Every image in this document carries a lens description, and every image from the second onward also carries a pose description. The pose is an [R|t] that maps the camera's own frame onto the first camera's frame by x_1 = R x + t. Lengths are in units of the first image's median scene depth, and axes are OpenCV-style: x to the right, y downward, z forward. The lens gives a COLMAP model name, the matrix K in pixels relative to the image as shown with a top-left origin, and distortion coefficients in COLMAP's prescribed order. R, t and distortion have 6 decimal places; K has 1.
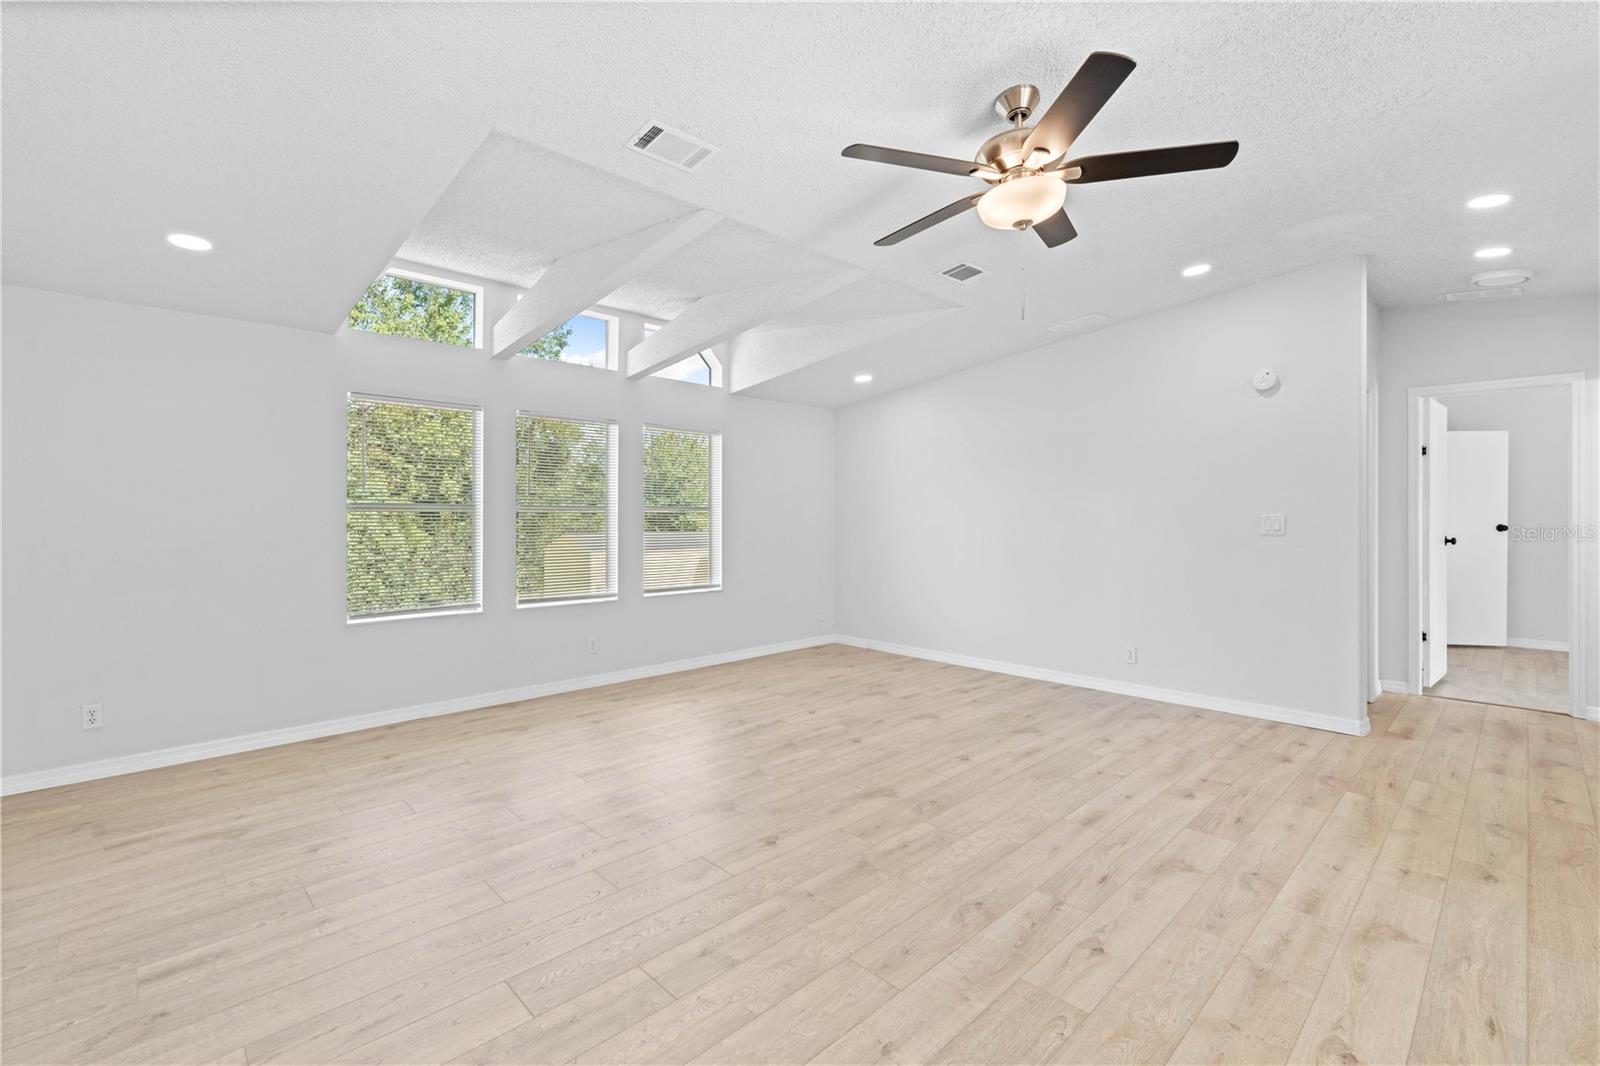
lens RADIAL K [[718.6, 0, 800.5], [0, 718.6, 509.3], [0, 0, 1]] dist [0.003978, -0.001968]
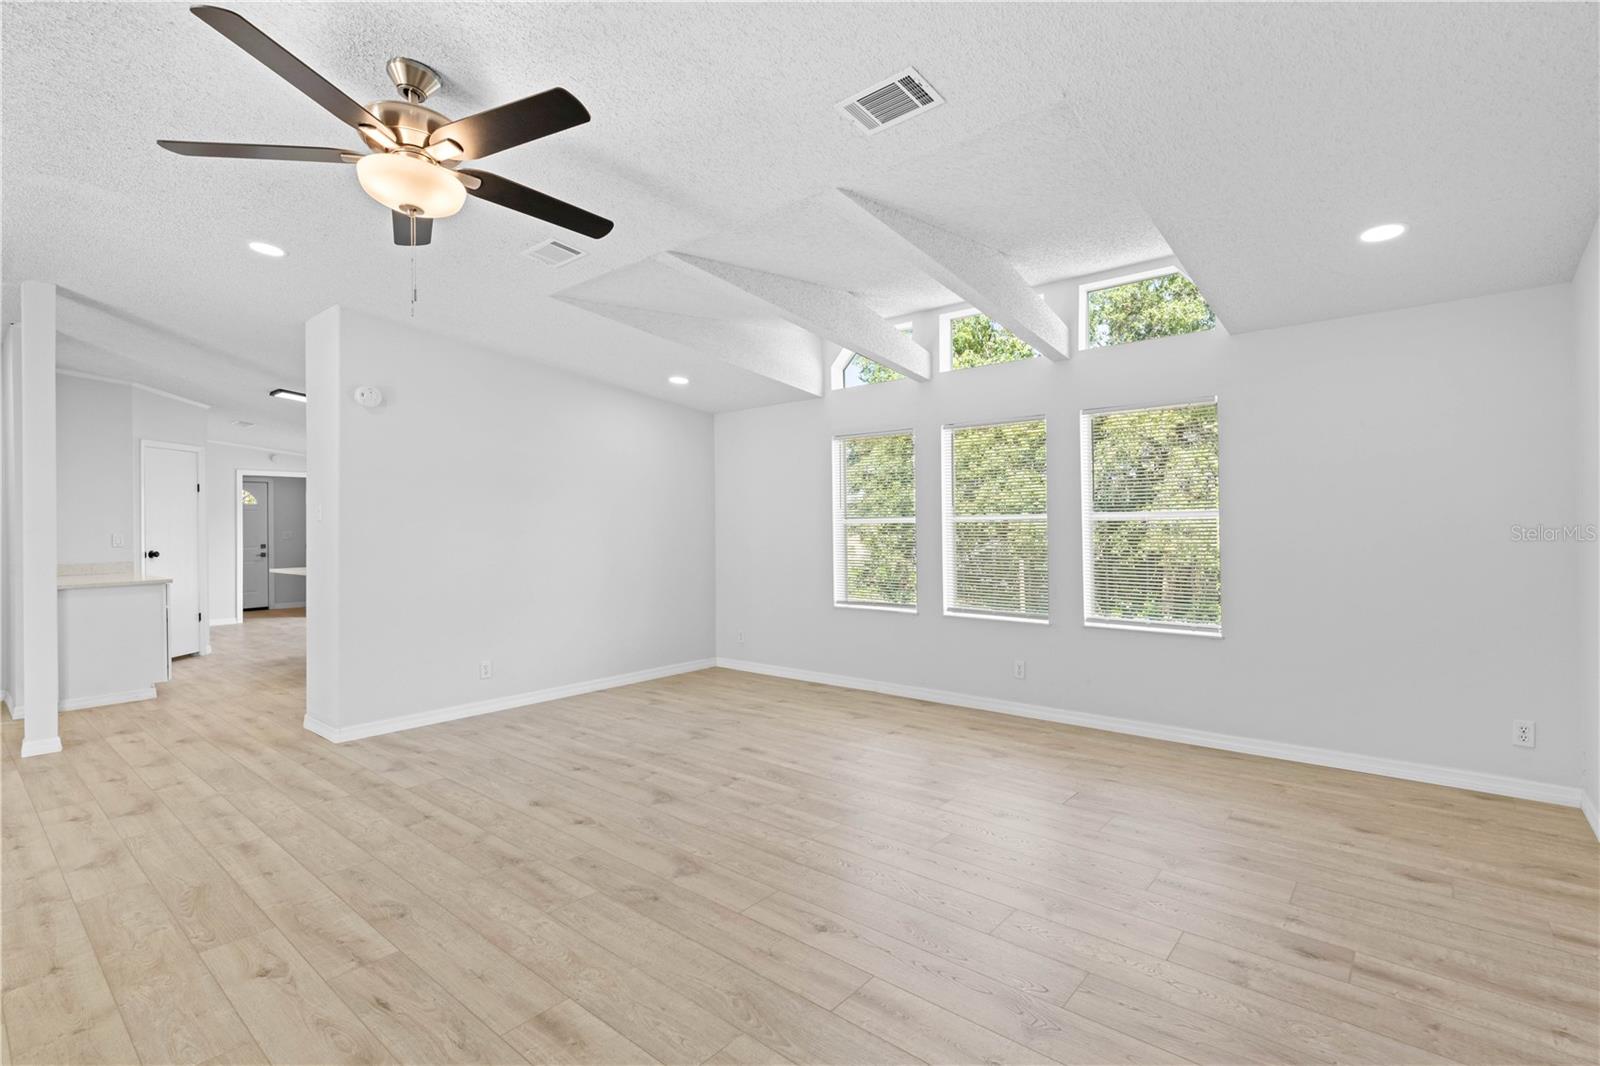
lens RADIAL K [[718.6, 0, 816.4], [0, 718.6, 518.7], [0, 0, 1]] dist [0.003978, -0.001968]
pose [[0.108959, -0.012009, -0.993974, 0.771874], [0.020464, 0.999742, -0.009836, 0.004038], [0.993836, -0.019269, 0.109177, 0.858702]]
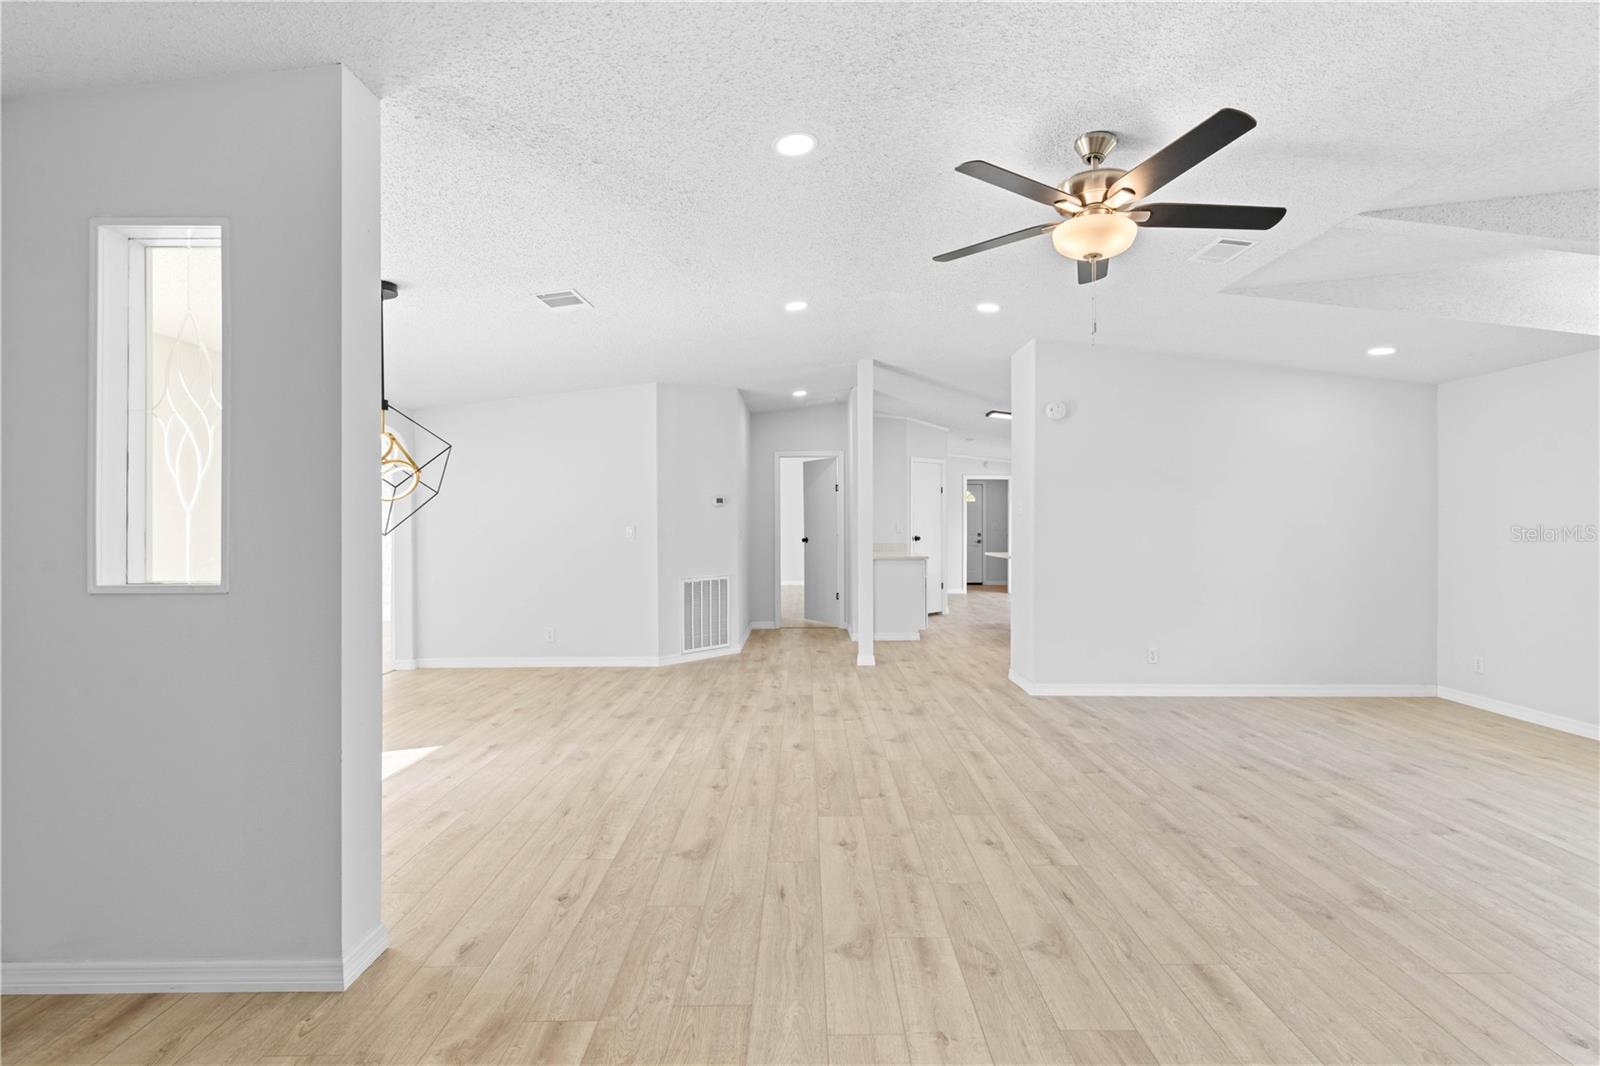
lens RADIAL K [[718.6, 0, 829.3], [0, 718.6, 520.9], [0, 0, 1]] dist [0.003978, -0.001968]
pose [[-0.679761, -0.004492, -0.733420, 0.842534], [0.004088, 0.999943, -0.009913, 0.004780], [0.733422, -0.009737, -0.679704, 0.885144]]
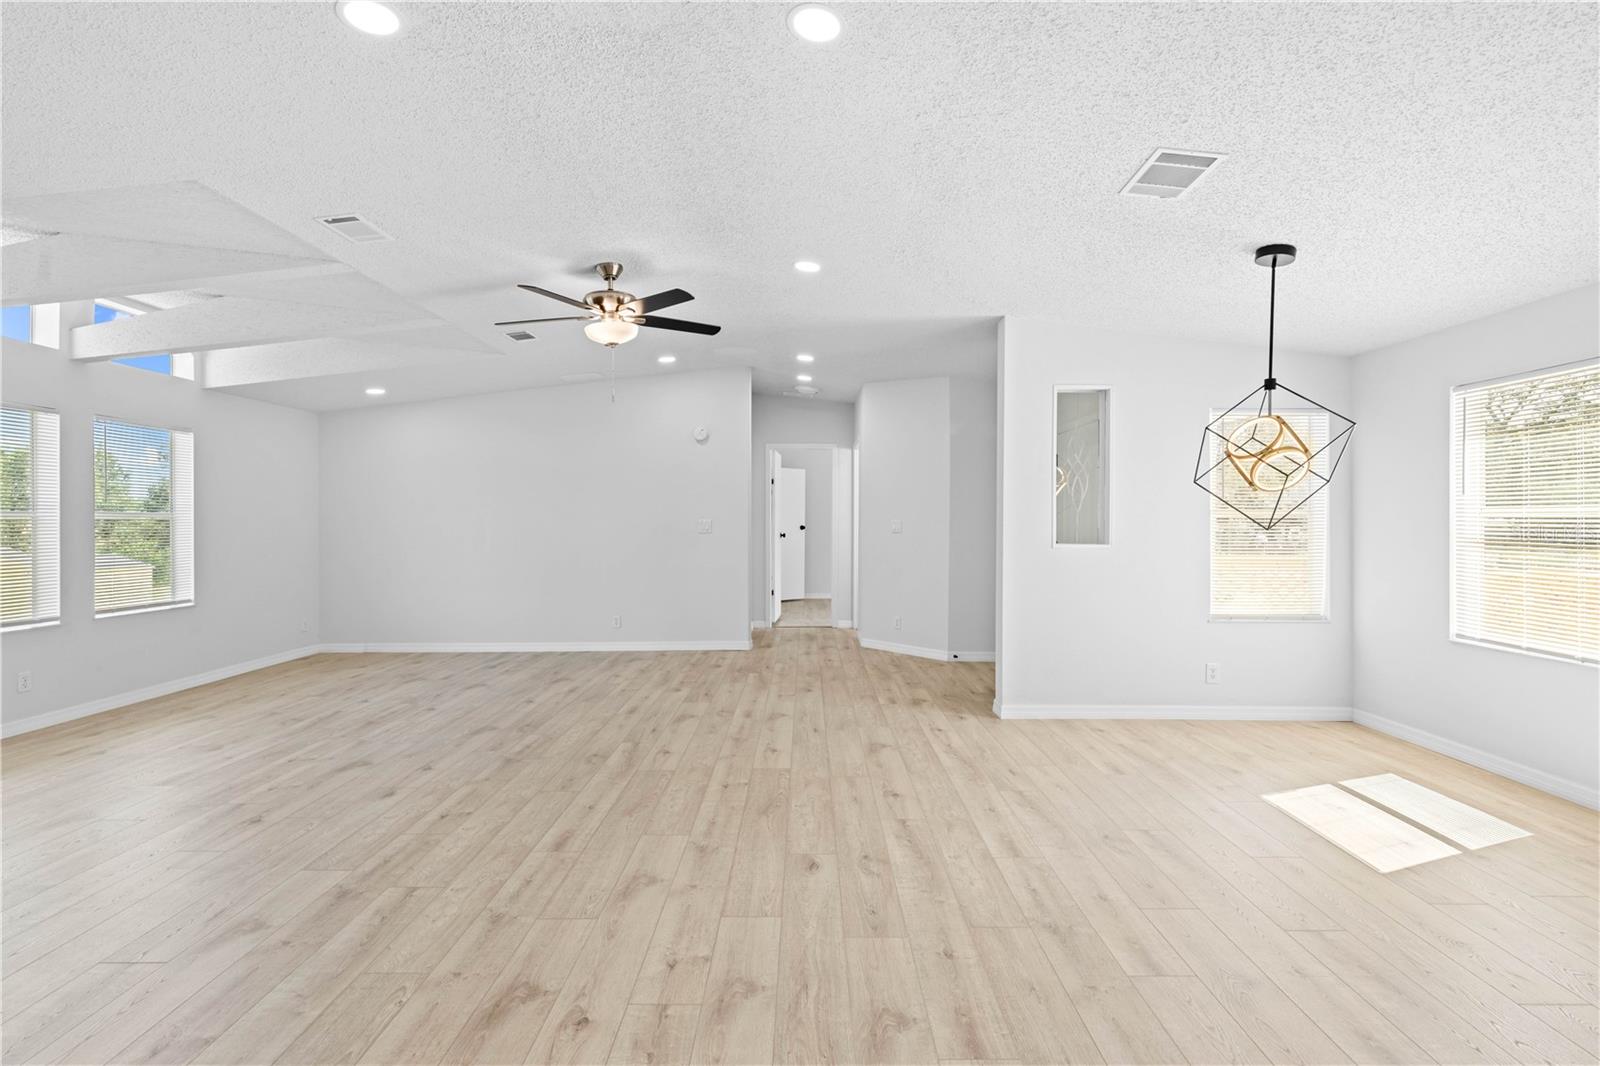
lens RADIAL K [[718.6, 0, 826.0], [0, 718.6, 530.7], [0, 0, 1]] dist [0.003978, -0.001968]
pose [[0.683789, -0.013399, 0.729557, -0.342241], [-0.001888, 0.999796, 0.020133, -0.001933], [-0.729678, -0.015144, 0.683624, -0.297707]]
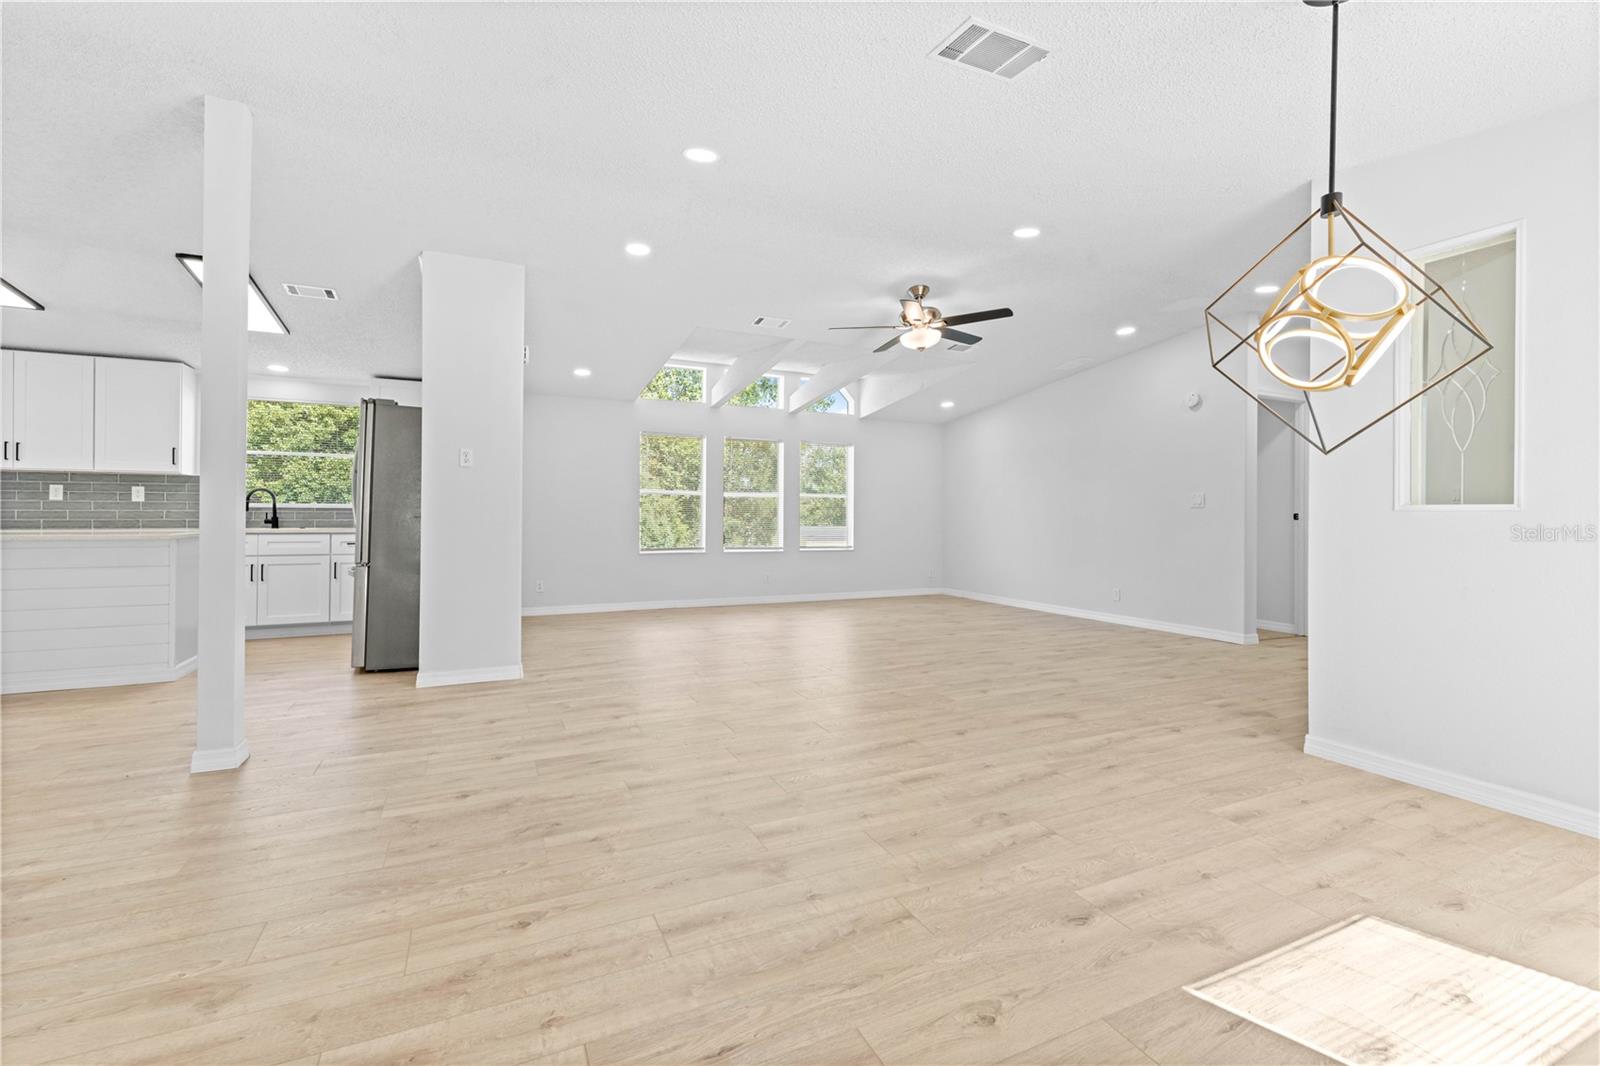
lens RADIAL K [[718.6, 0, 787.7], [0, 718.6, 519.6], [0, 0, 1]] dist [0.003978, -0.001968]
pose [[0.940421, 0.003601, -0.339994, 0.397587], [-0.000108, 0.999947, 0.010293, 0.049305], [0.340013, -0.009643, 0.940371, -0.674242]]
